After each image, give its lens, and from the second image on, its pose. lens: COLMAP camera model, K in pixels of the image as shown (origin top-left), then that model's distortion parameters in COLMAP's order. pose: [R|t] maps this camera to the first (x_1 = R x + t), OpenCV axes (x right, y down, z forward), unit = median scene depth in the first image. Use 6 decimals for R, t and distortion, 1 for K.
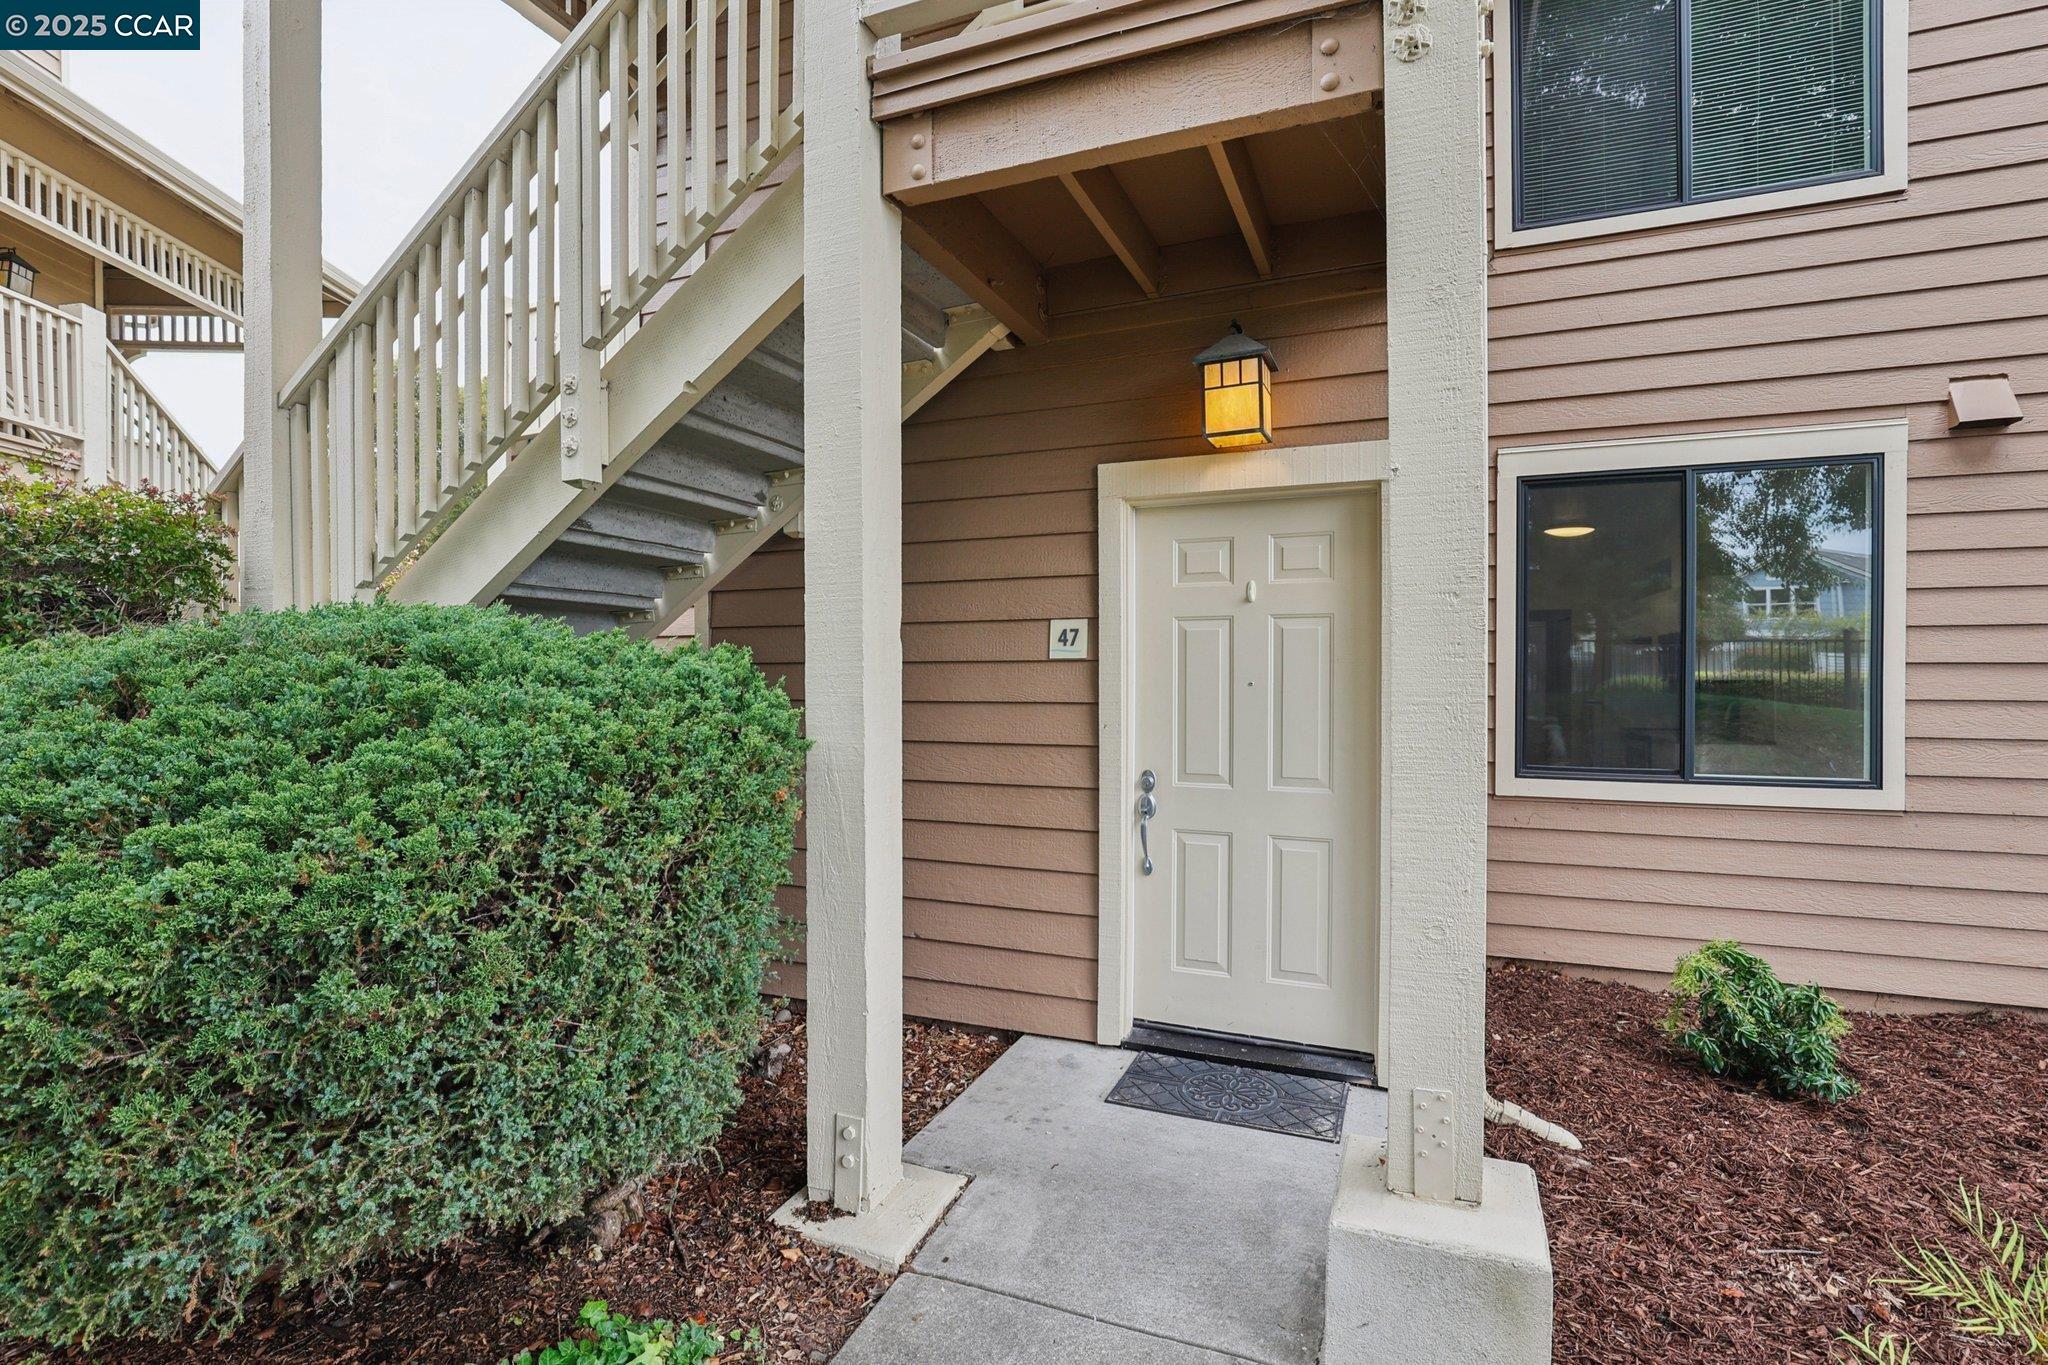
lens RADIAL K [[962.3, 0, 1025.5], [0, 962.3, 685.5], [0, 0, 1]] dist [-0.021028, 0.001822]
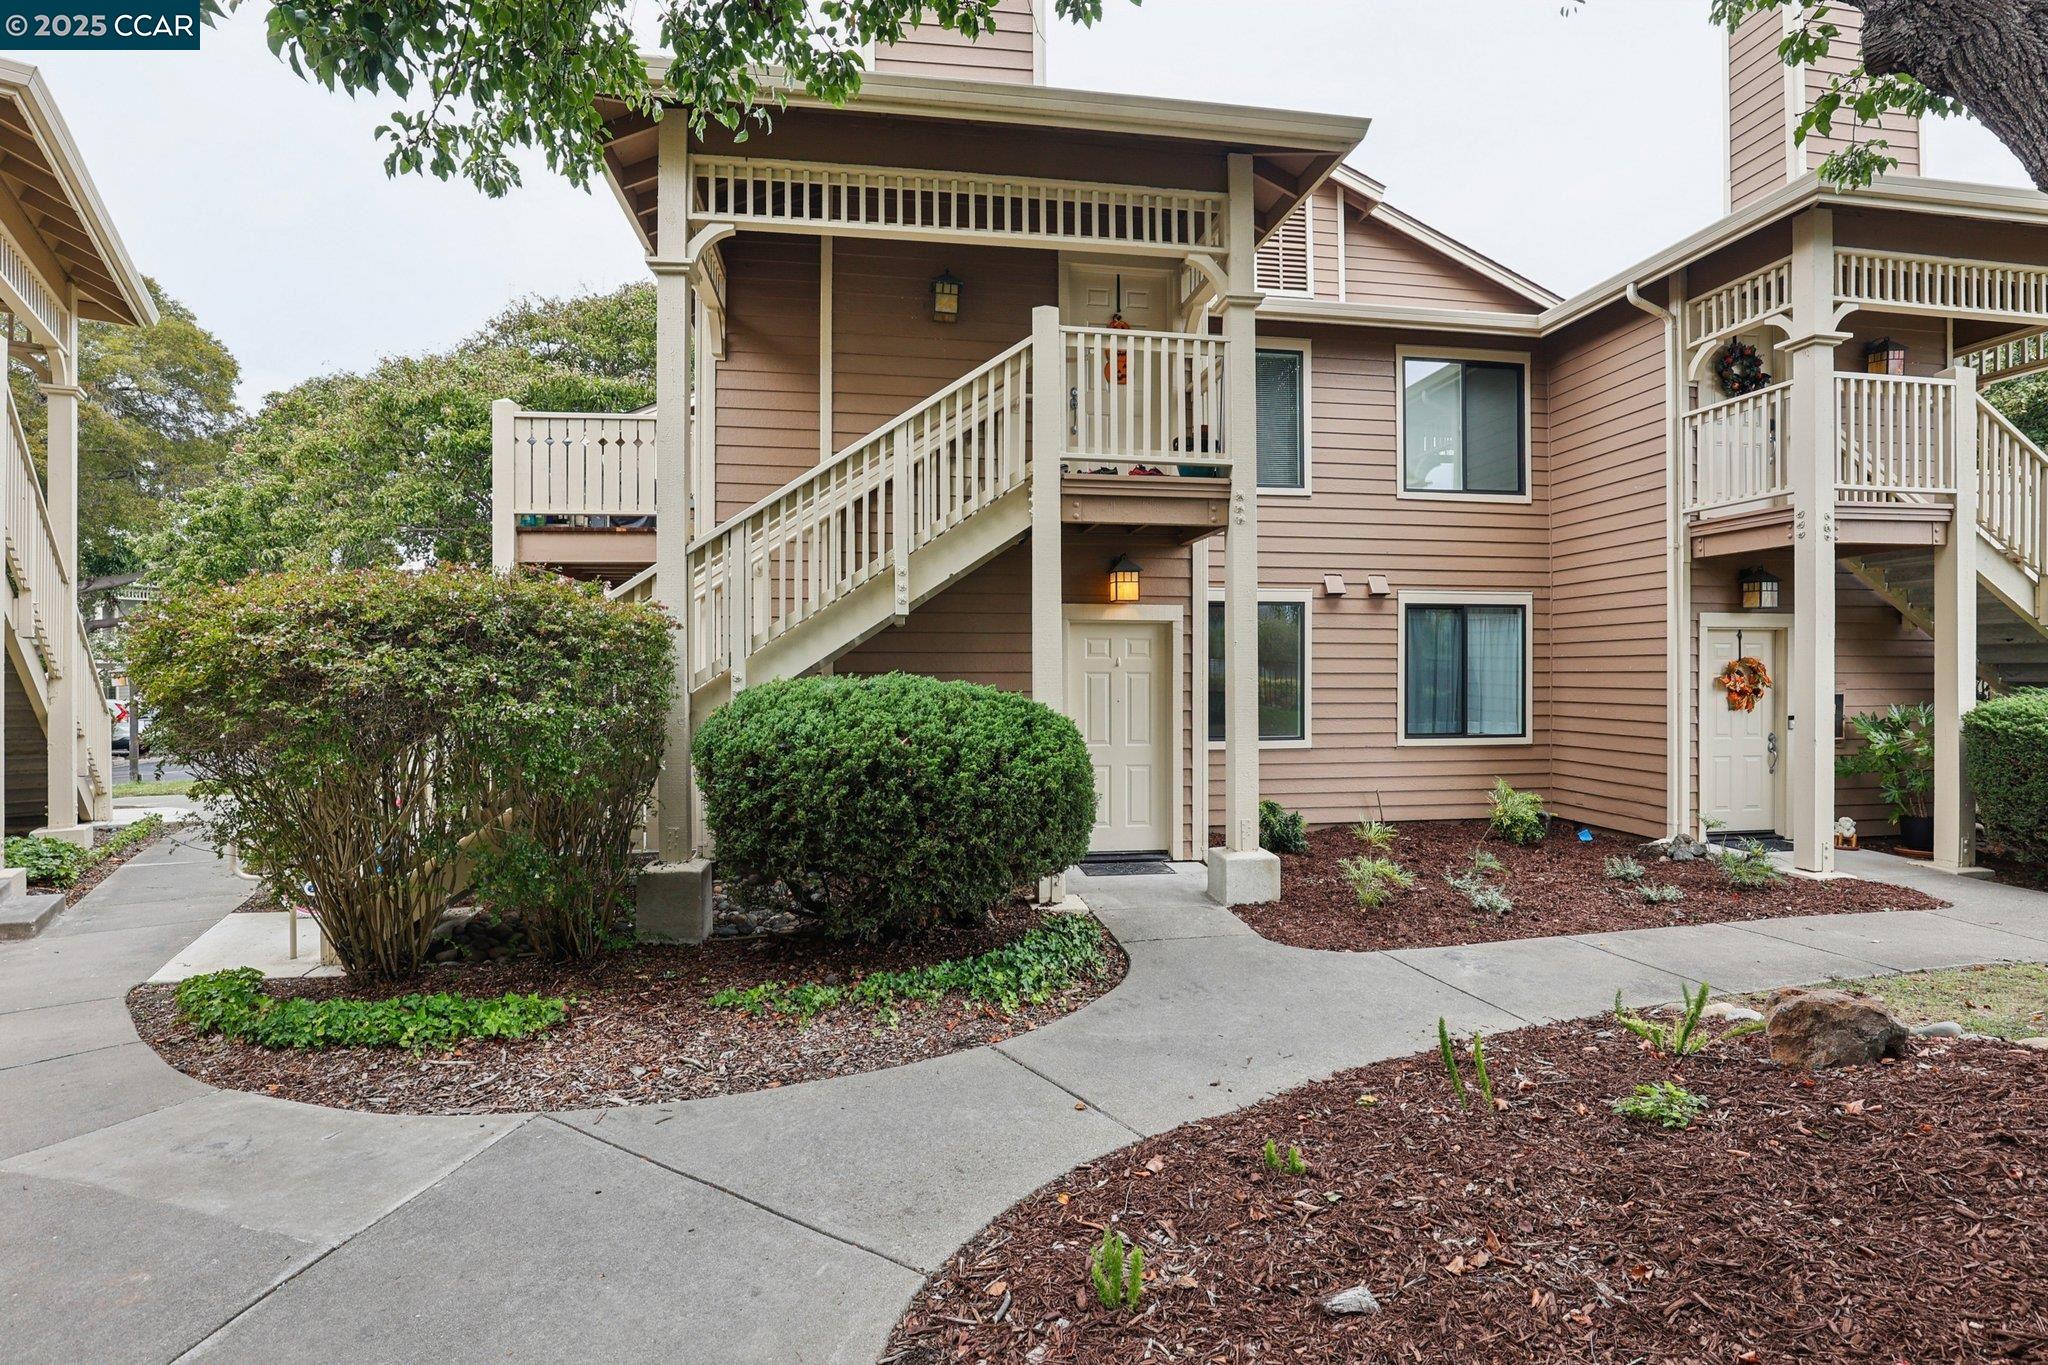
lens RADIAL K [[962.3, 0, 1023.3], [0, 962.3, 680.2], [0, 0, 1]] dist [-0.021028, 0.001822]
pose [[0.861246, -0.003429, 0.508177, -1.130446], [0.007889, 0.999947, -0.006624, -0.037755], [-0.508127, 0.009714, 0.861227, -0.885415]]
